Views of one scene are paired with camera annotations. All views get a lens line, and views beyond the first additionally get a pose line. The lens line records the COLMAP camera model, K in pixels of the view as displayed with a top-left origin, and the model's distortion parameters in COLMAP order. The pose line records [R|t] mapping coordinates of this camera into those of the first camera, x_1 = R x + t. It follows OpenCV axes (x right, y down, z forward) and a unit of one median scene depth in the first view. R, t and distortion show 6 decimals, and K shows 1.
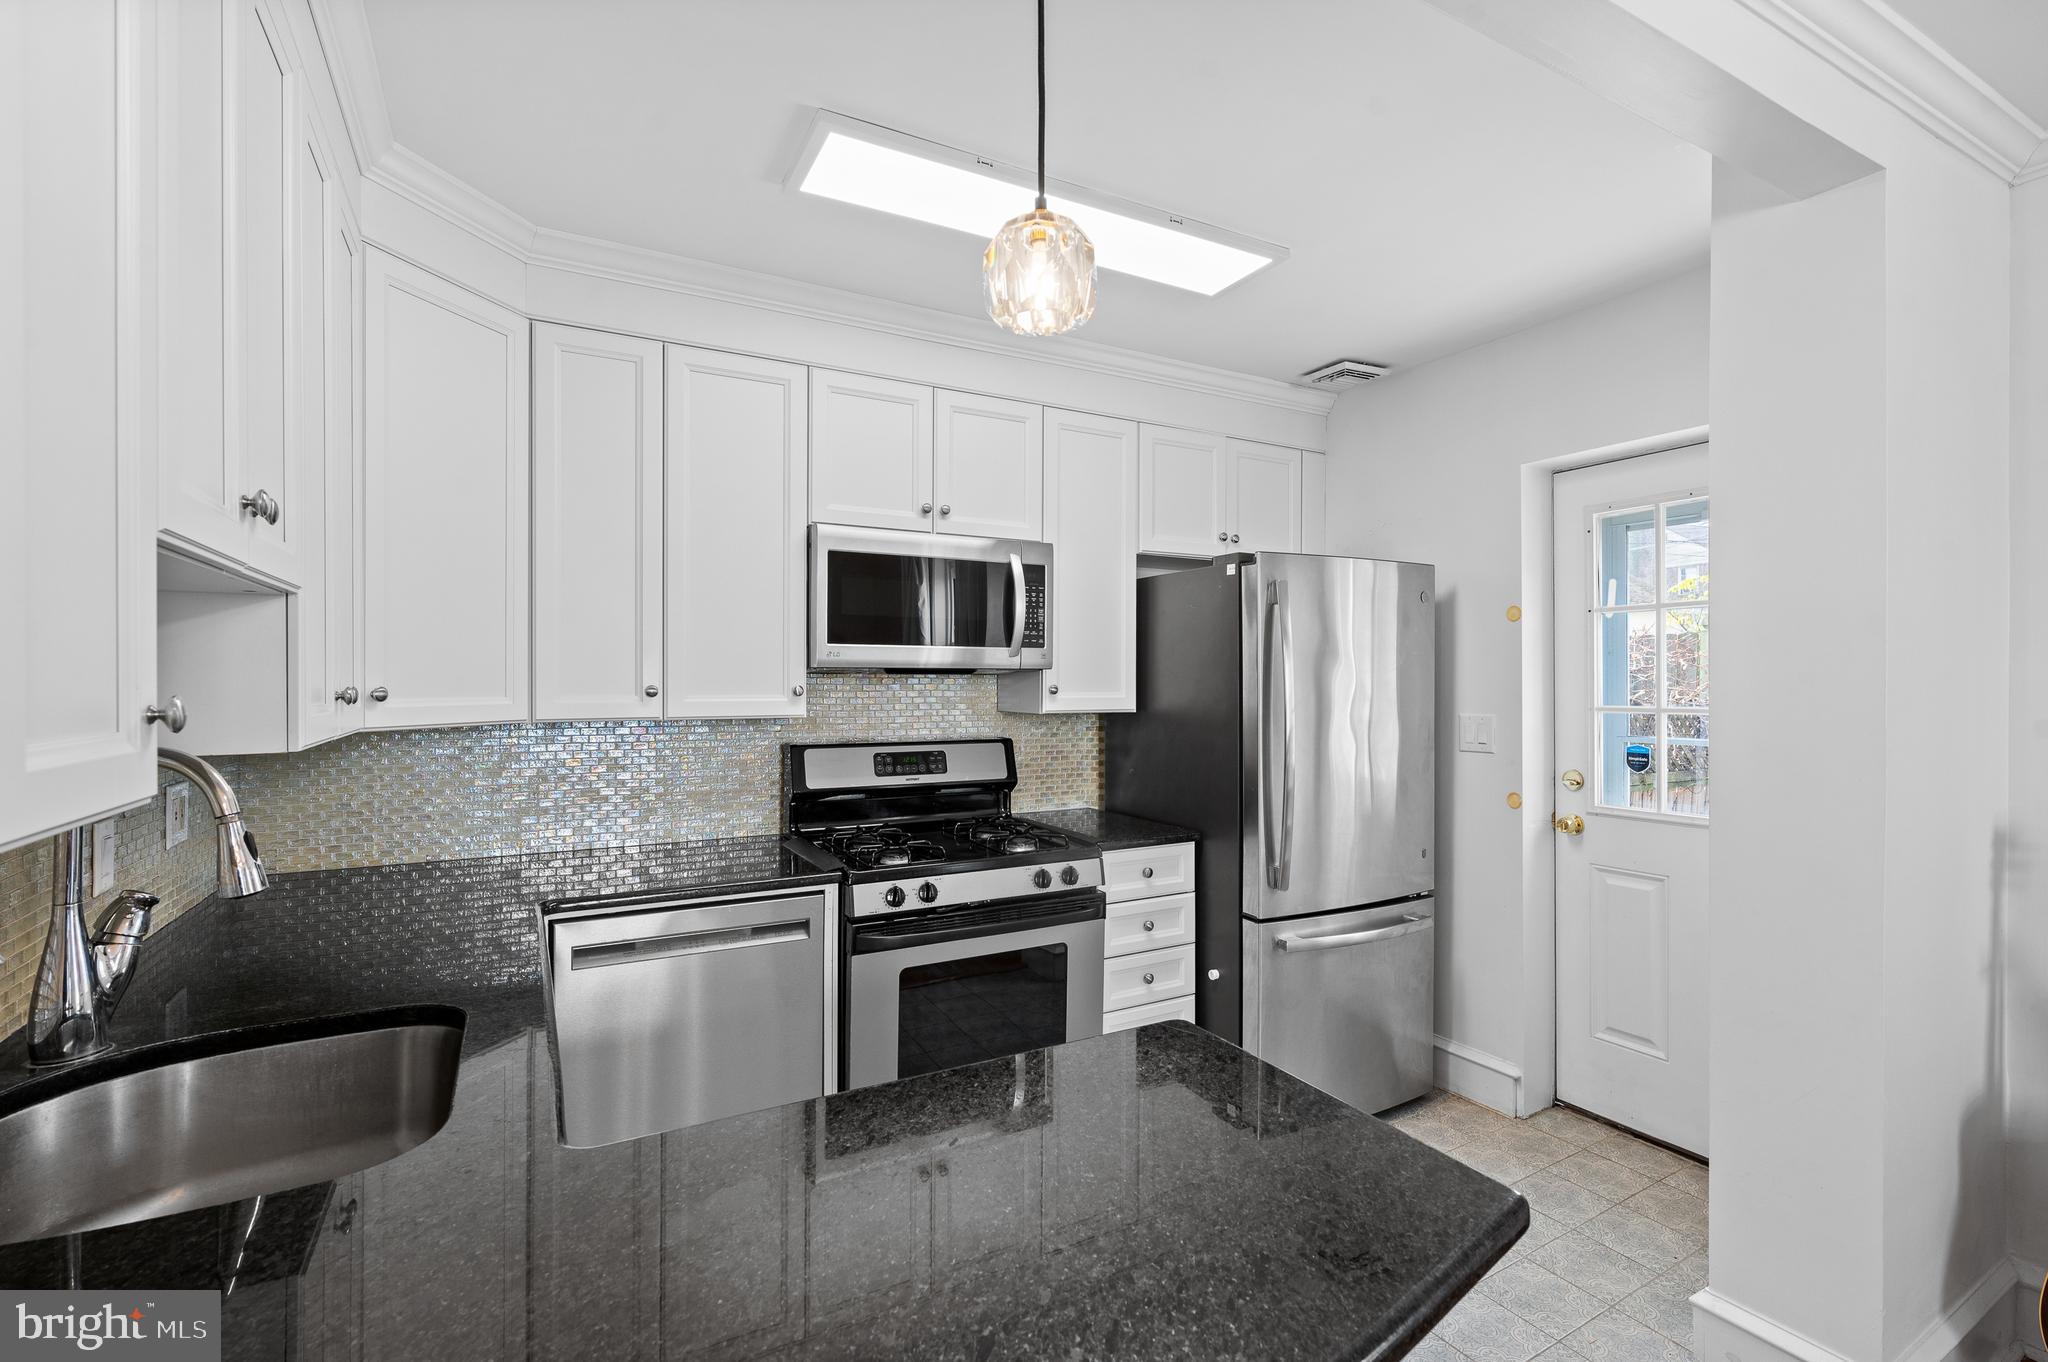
lens RADIAL K [[905.9, 0, 1033.6], [0, 905.9, 683.3], [0, 0, 1]] dist [-0.000688, -0.001158]
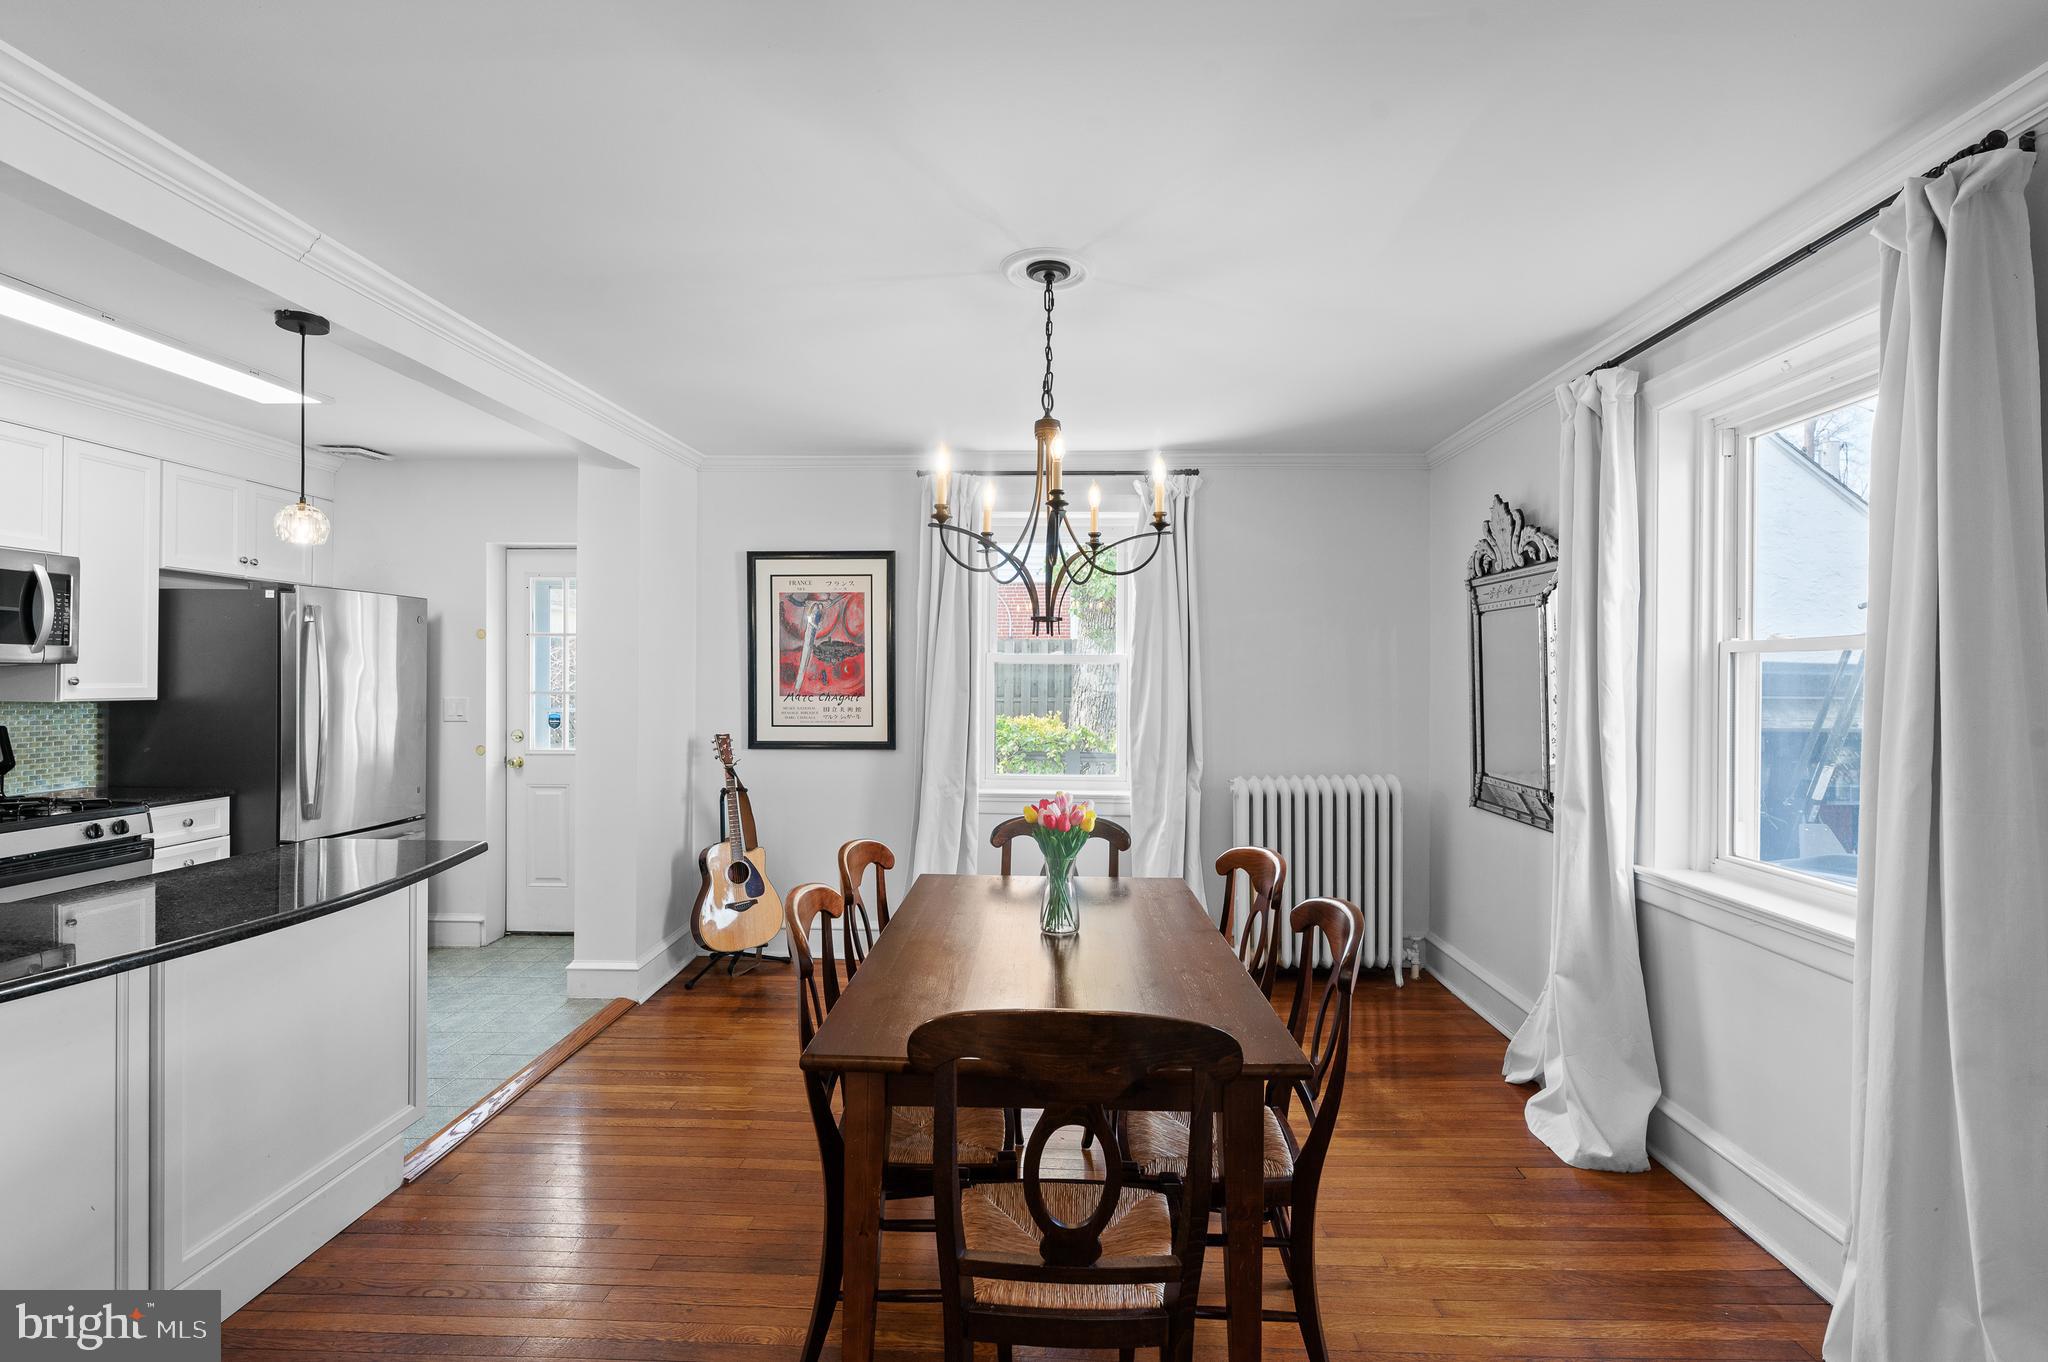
lens RADIAL K [[905.9, 0, 1030.4], [0, 905.9, 677.8], [0, 0, 1]] dist [-0.000688, -0.001158]
pose [[0.510295, 0.003694, 0.859992, -0.355098], [-0.006292, 0.999980, -0.000562, -0.004301], [-0.859977, -0.005124, 0.510308, -0.660414]]
